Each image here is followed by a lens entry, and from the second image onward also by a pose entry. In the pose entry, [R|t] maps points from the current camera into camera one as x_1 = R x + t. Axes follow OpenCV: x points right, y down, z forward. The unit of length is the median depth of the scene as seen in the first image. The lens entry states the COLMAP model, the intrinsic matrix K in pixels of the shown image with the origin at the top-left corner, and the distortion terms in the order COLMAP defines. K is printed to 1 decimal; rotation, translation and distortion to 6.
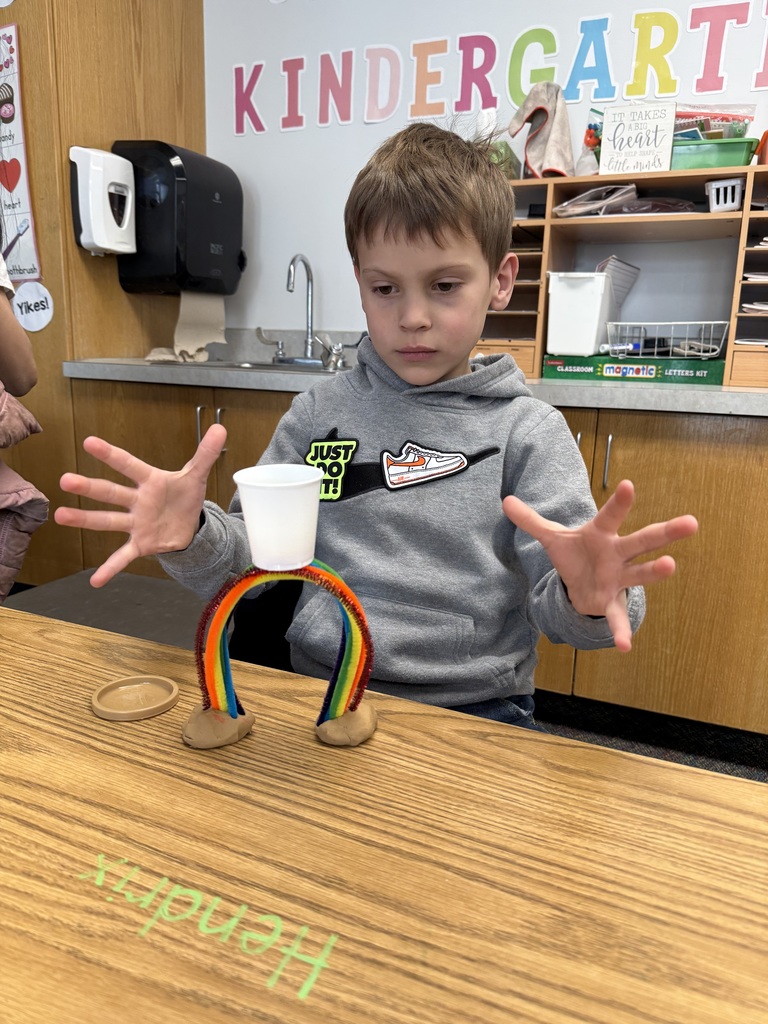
lens RADIAL K [[707.7, 0, 382.8], [0, 707.7, 511.5], [0, 0, 1]] dist [-0.011832, -0.000809]
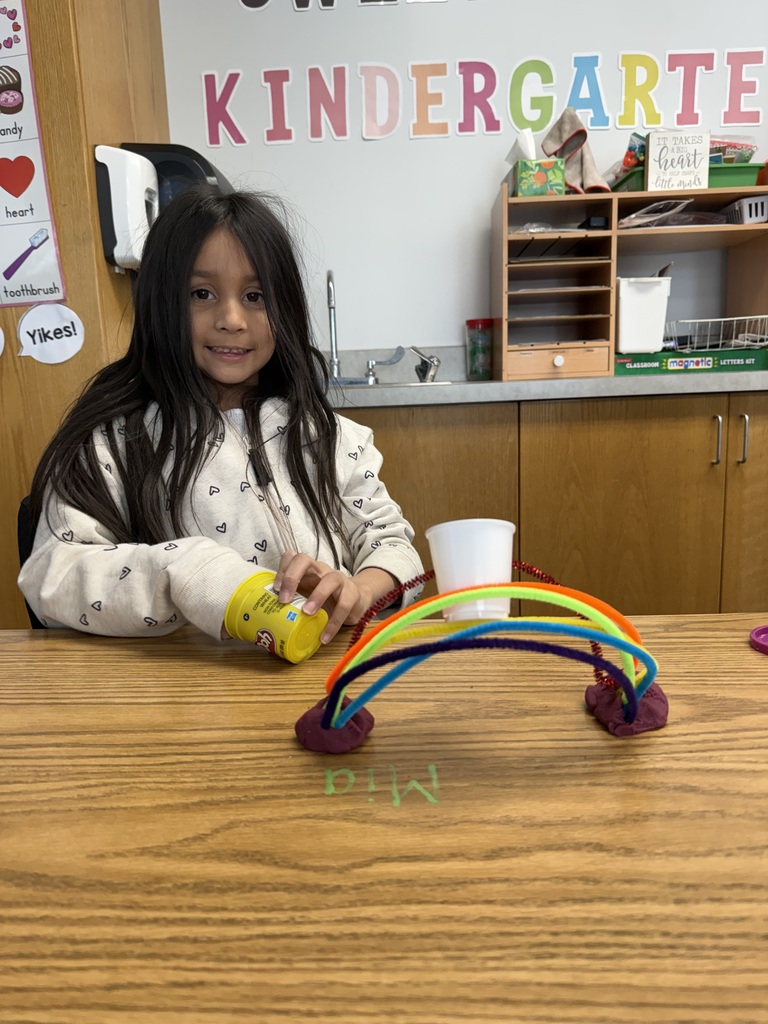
lens RADIAL K [[707.7, 0, 383.5], [0, 707.7, 513.3], [0, 0, 1]] dist [-0.011832, -0.000809]
pose [[0.930685, -0.129600, 0.342096, -0.474120], [0.144406, 0.989354, -0.018054, -0.011717], [-0.336114, 0.066203, 0.939492, 0.111992]]
